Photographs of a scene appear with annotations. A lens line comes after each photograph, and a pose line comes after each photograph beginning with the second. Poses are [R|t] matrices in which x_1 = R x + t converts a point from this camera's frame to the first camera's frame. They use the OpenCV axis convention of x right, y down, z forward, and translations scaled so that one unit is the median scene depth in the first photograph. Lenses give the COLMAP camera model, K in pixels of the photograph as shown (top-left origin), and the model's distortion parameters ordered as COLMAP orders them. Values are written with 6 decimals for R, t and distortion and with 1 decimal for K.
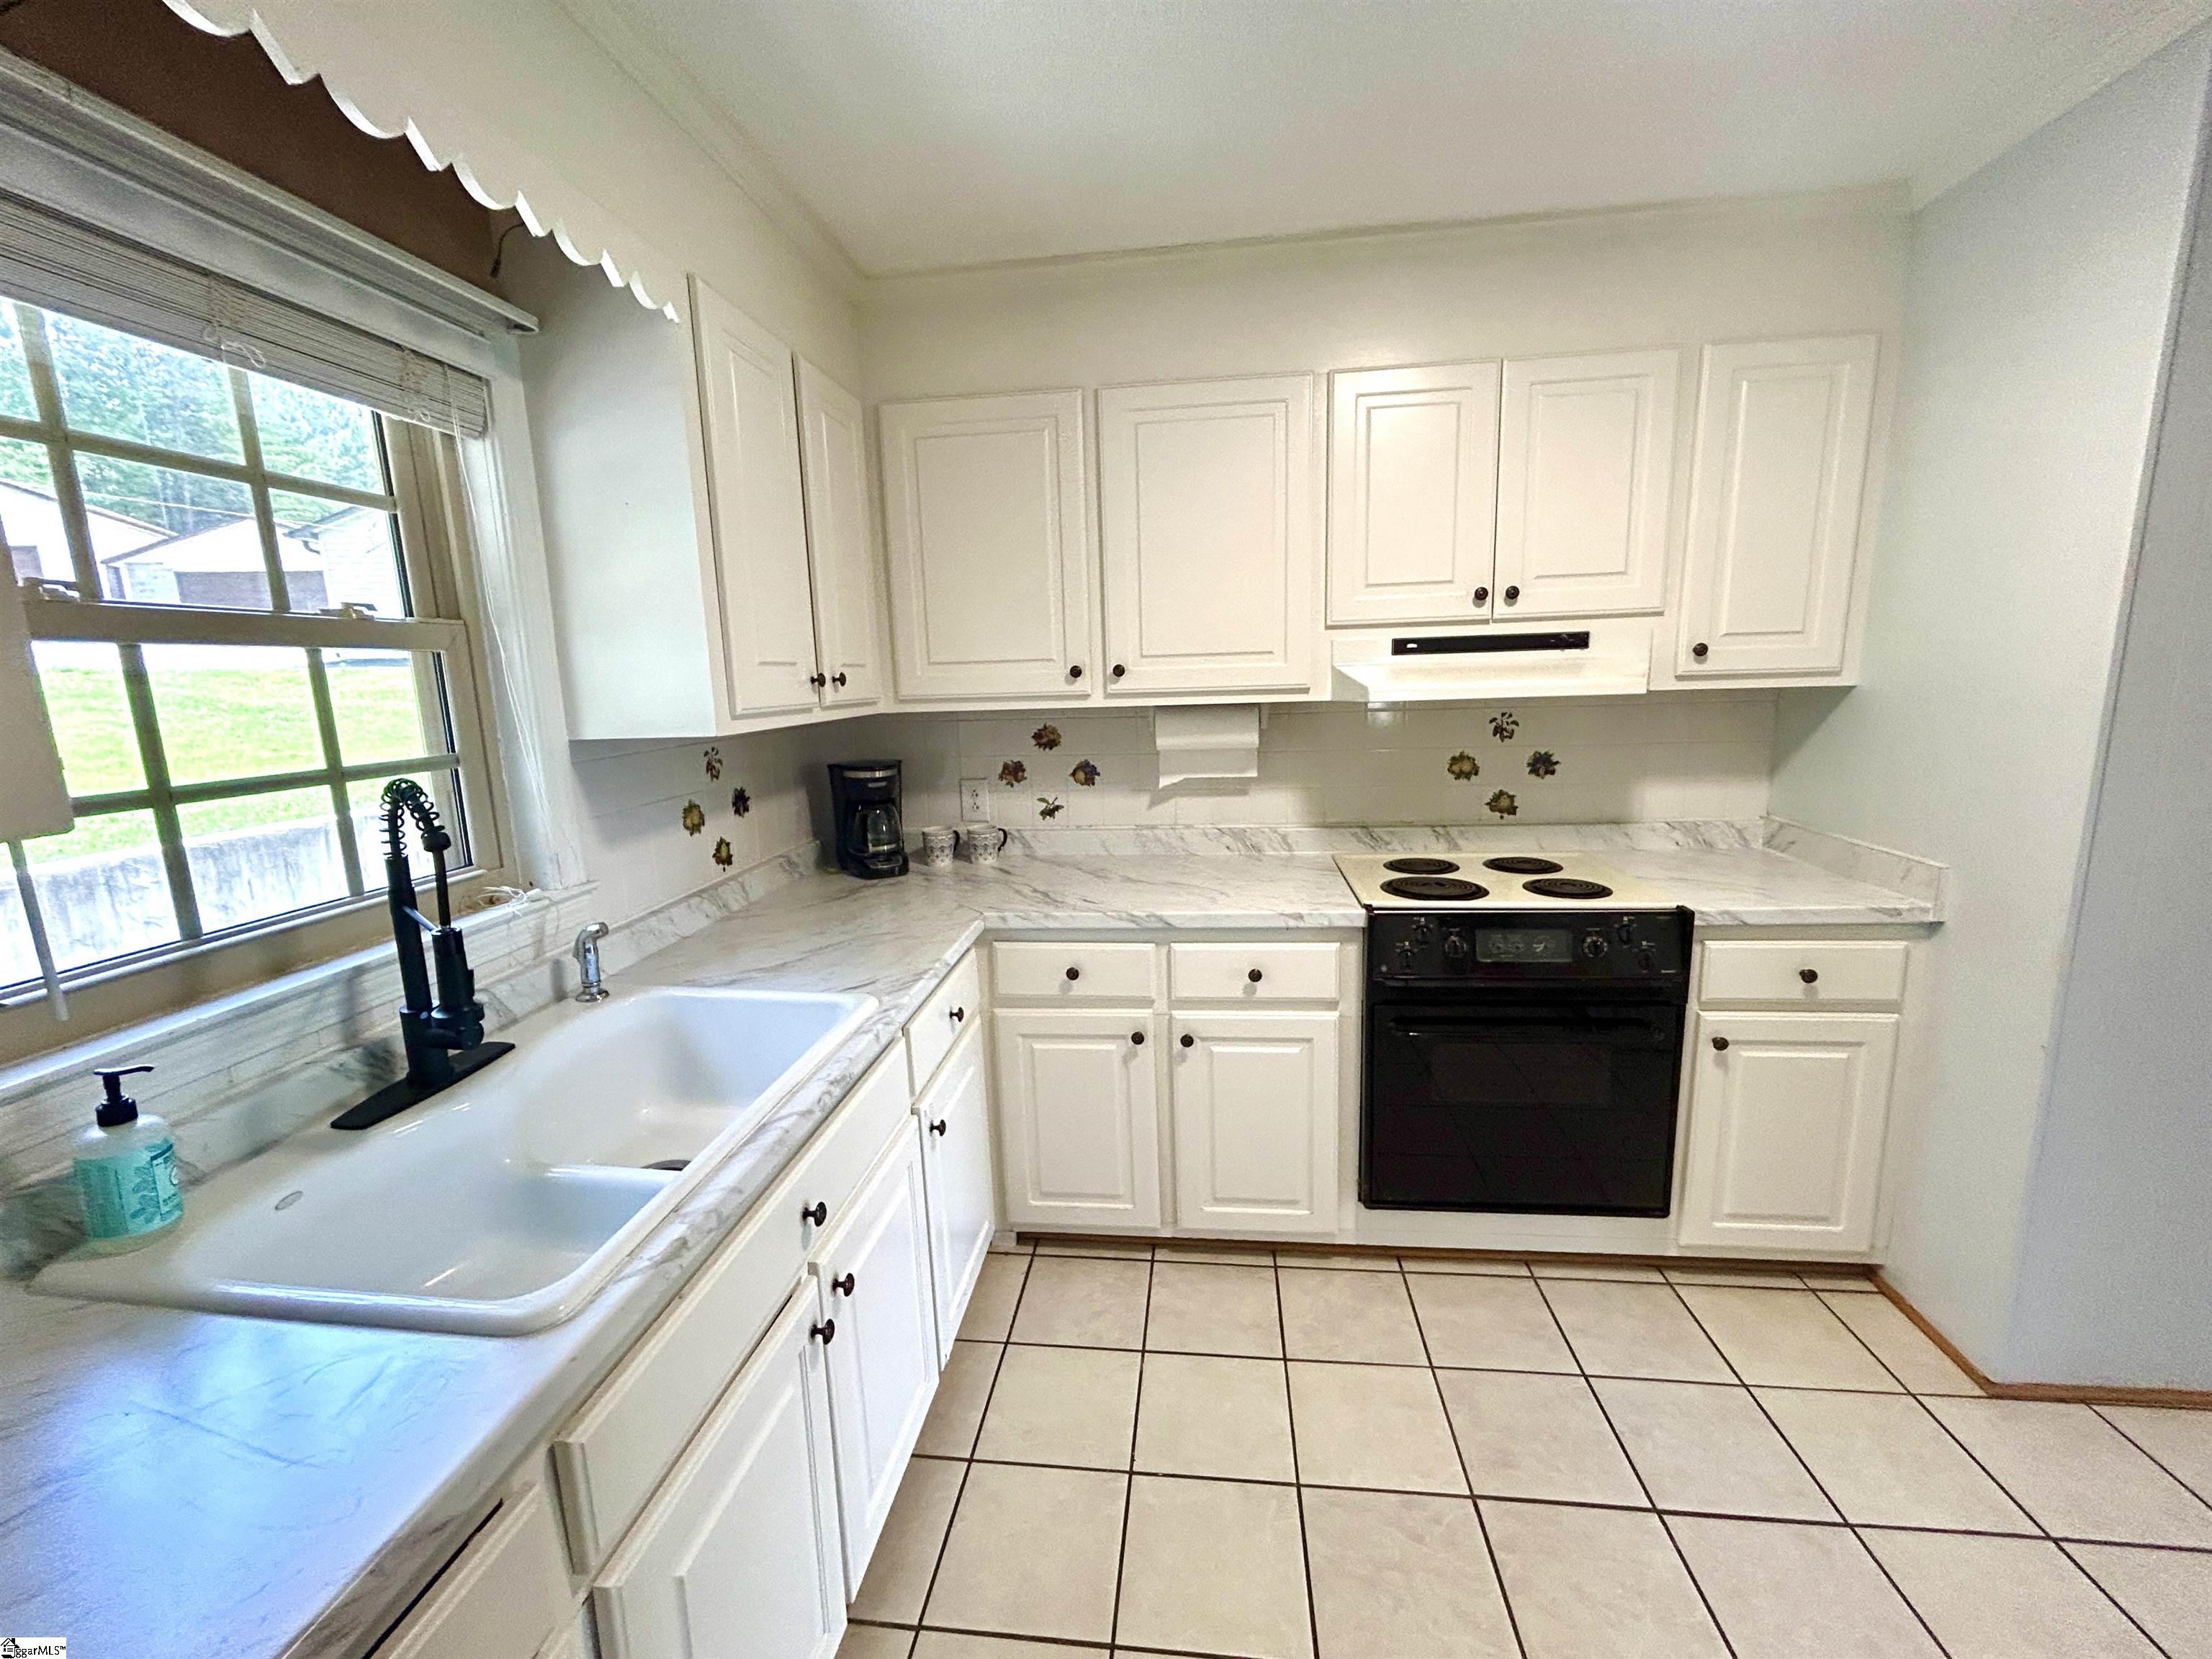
lens RADIAL K [[903.2, 0, 1116.8], [0, 903.2, 830.3], [0, 0, 1]] dist [0.001170, -0.000287]
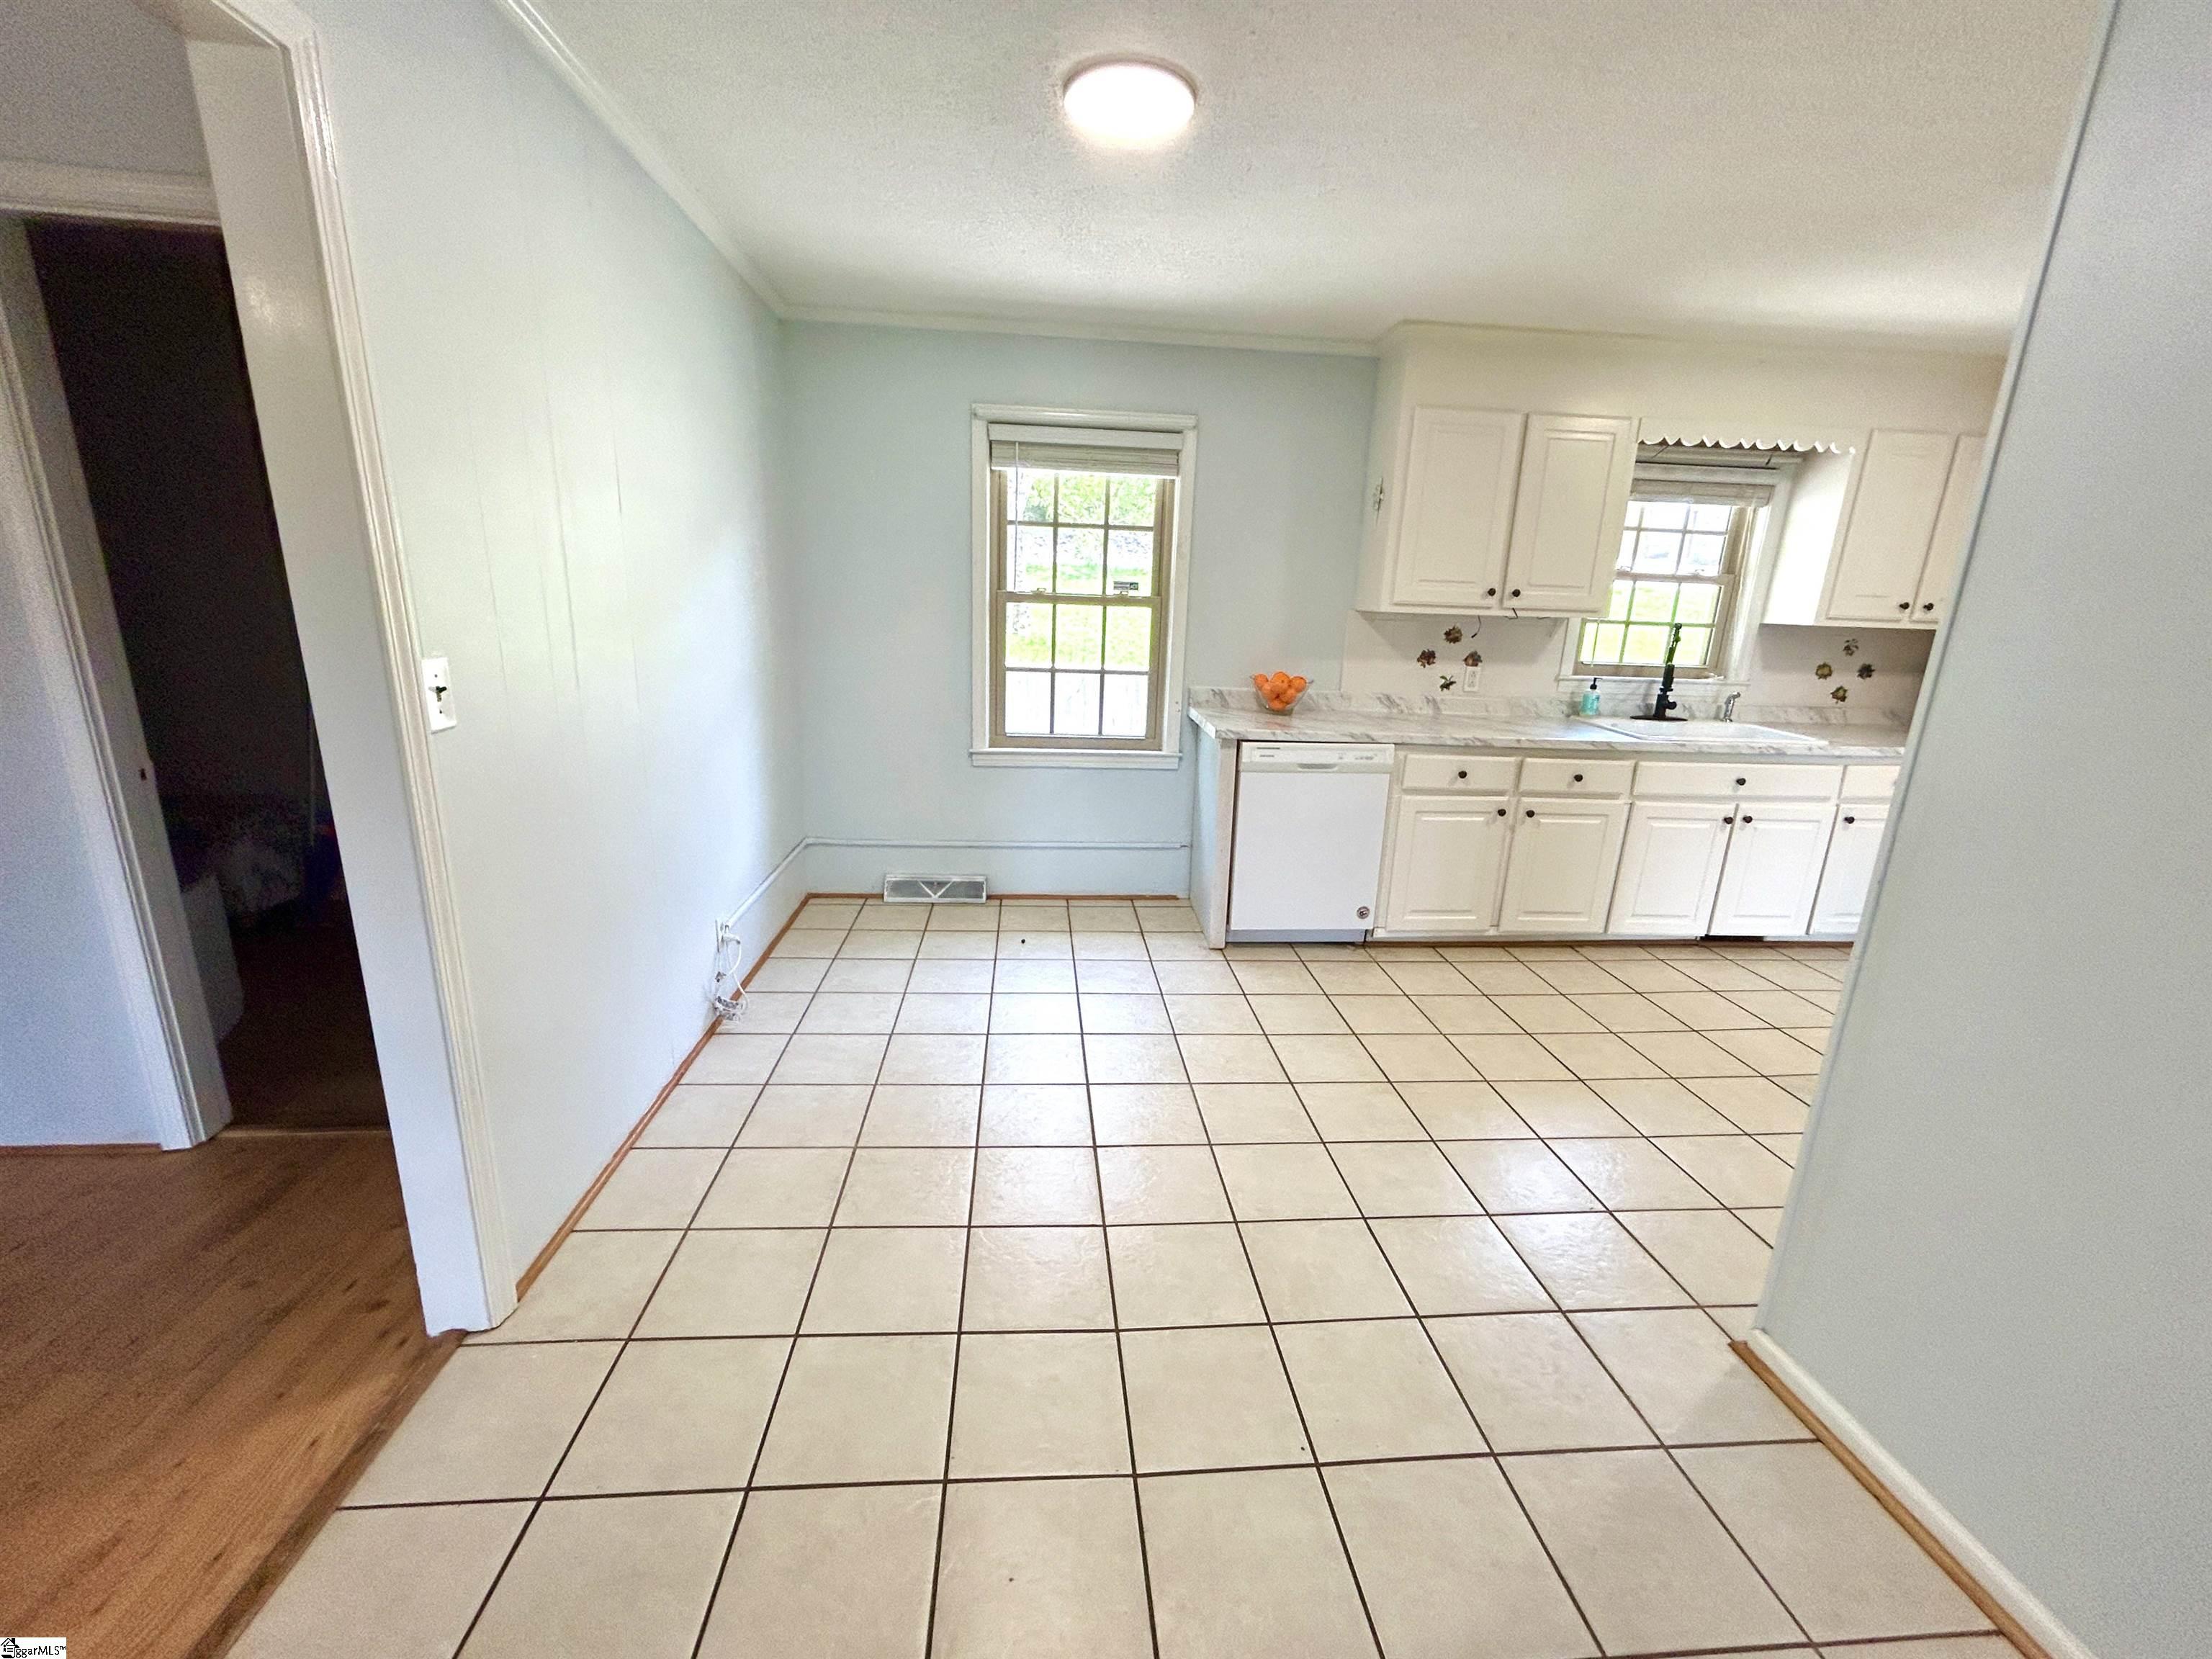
lens RADIAL K [[903.2, 0, 1108.6], [0, 903.2, 829.1], [0, 0, 1]] dist [0.001170, -0.000287]
pose [[0.192306, 0.281823, -0.939997, 1.239100], [-0.214371, 0.946806, 0.240008, 0.180057], [0.957634, 0.155353, 0.242491, -0.993659]]
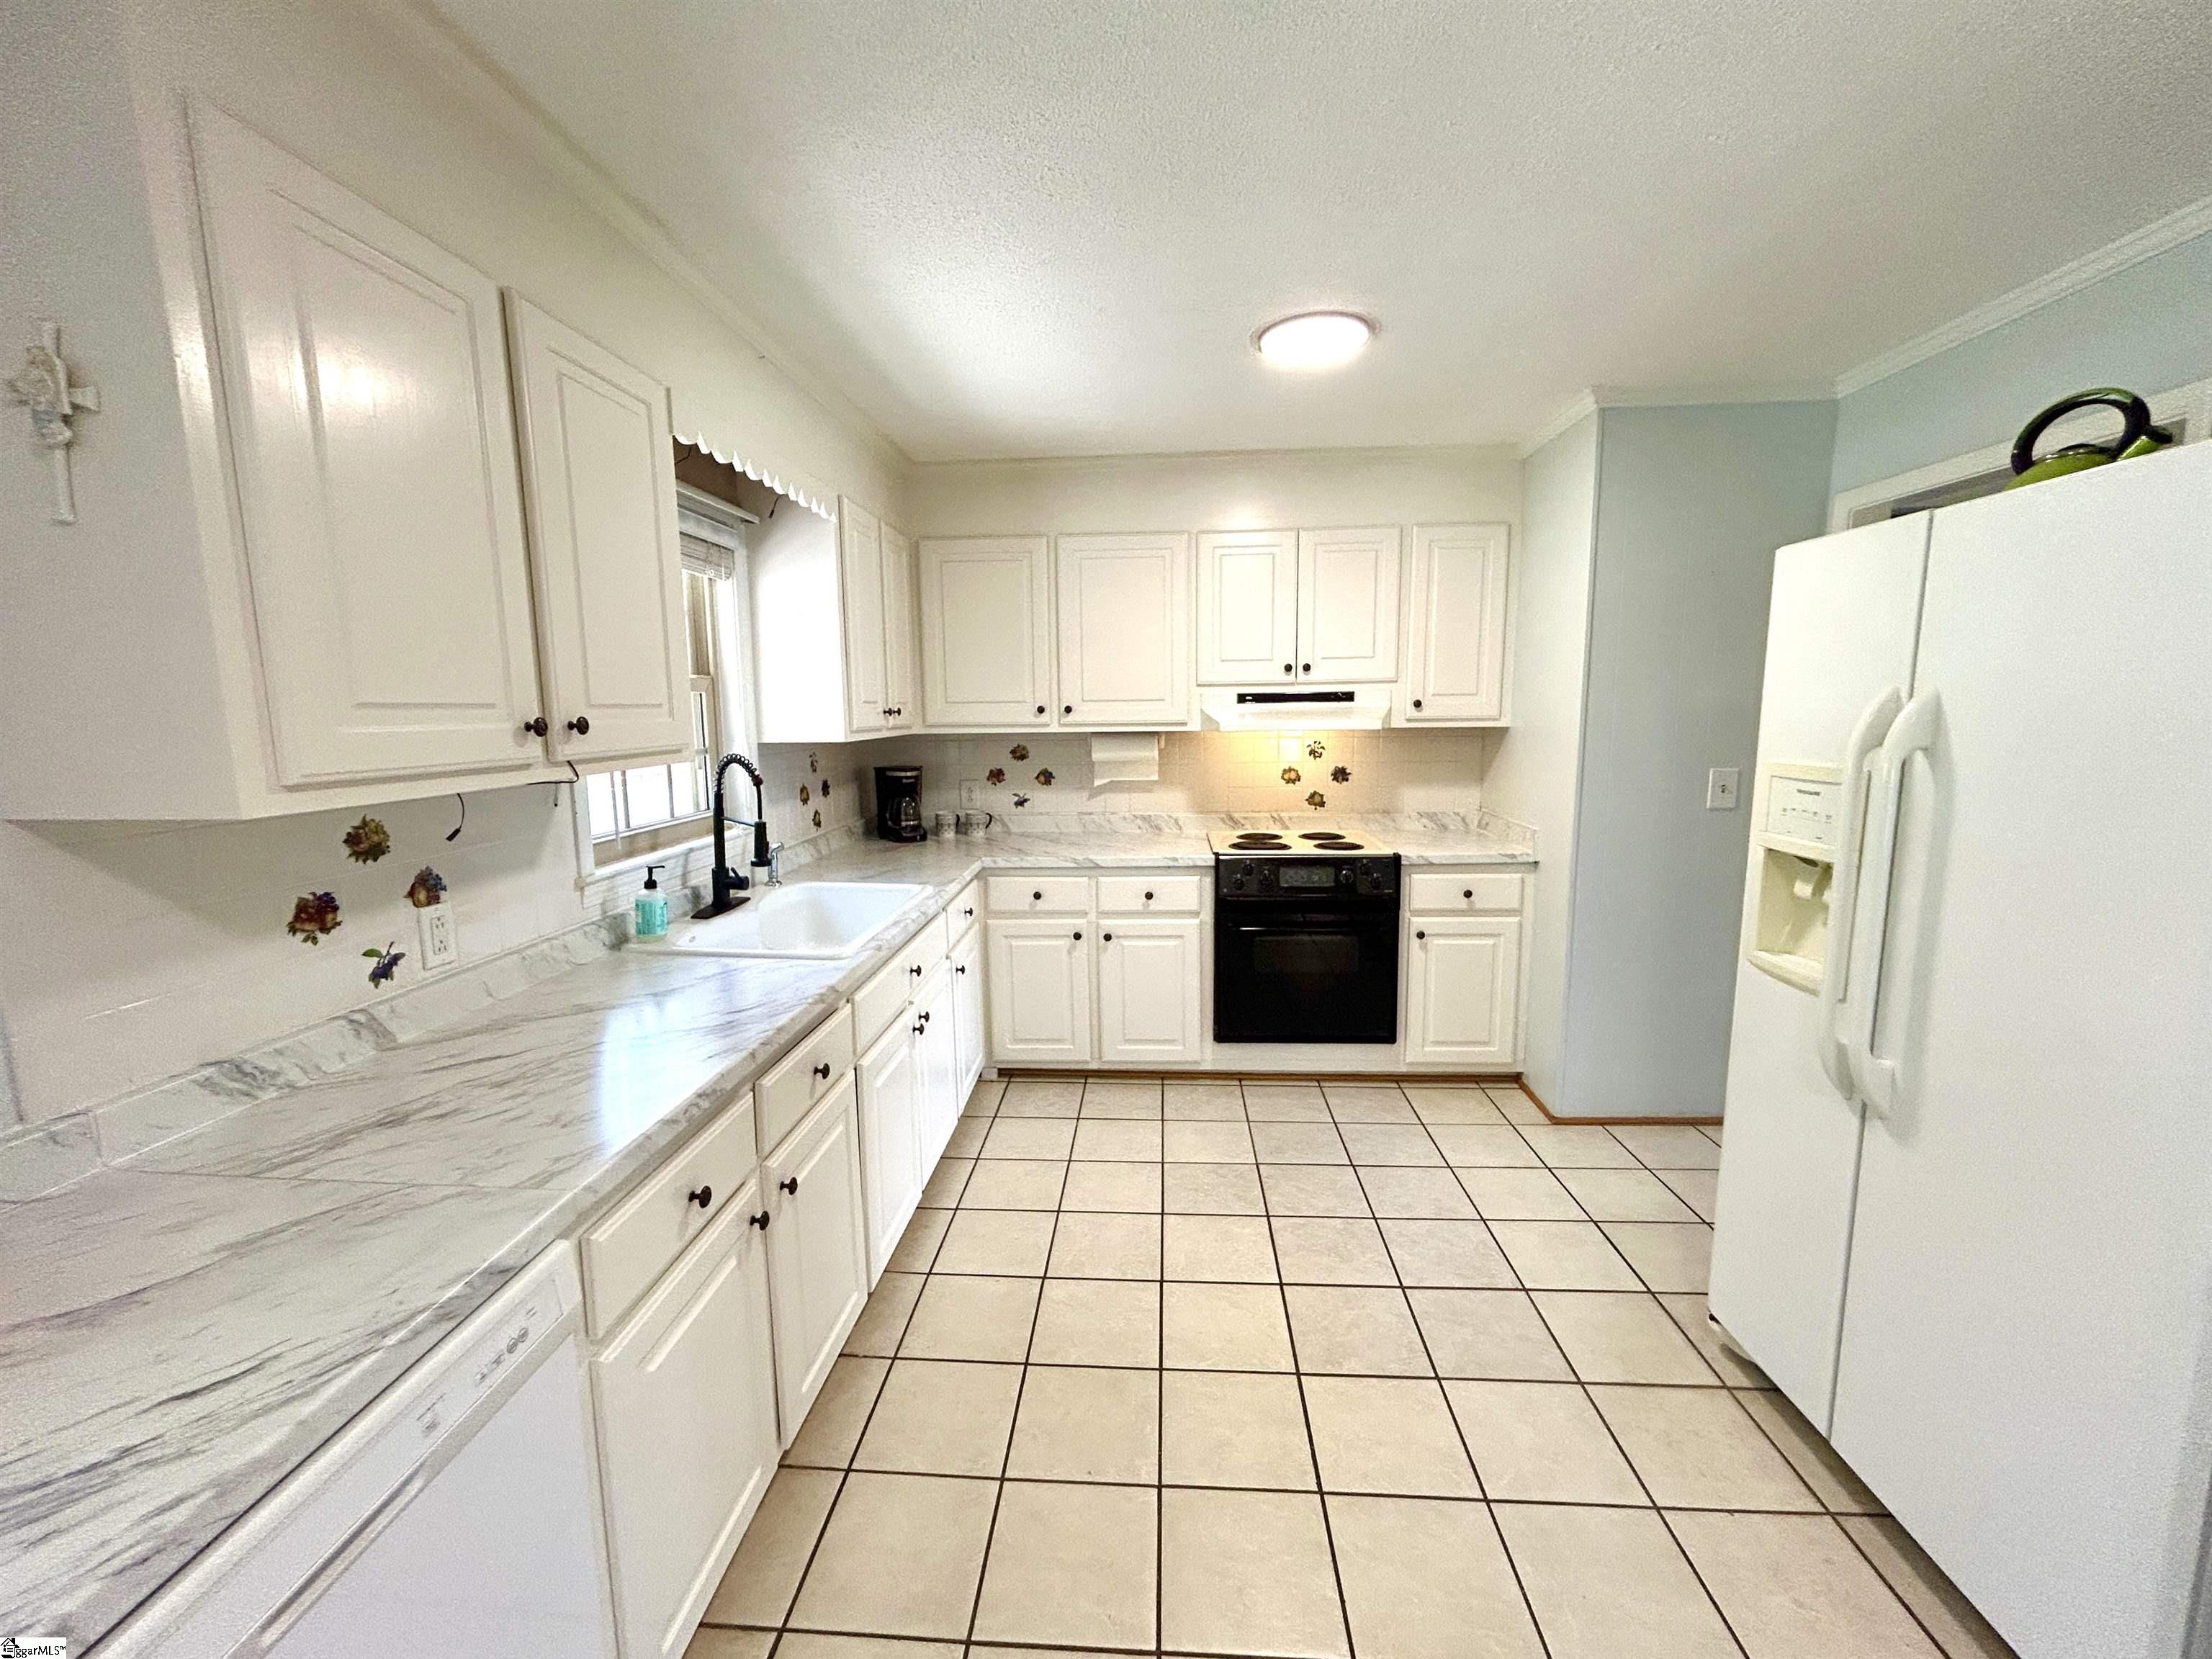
lens RADIAL K [[903.2, 0, 1112.4], [0, 903.2, 833.8], [0, 0, 1]] dist [0.001170, -0.000287]
pose [[0.998698, 0.011498, 0.049709, 0.003829], [-0.009687, 0.999286, -0.036521, 0.108004], [-0.050093, 0.035992, 0.998096, -0.634400]]
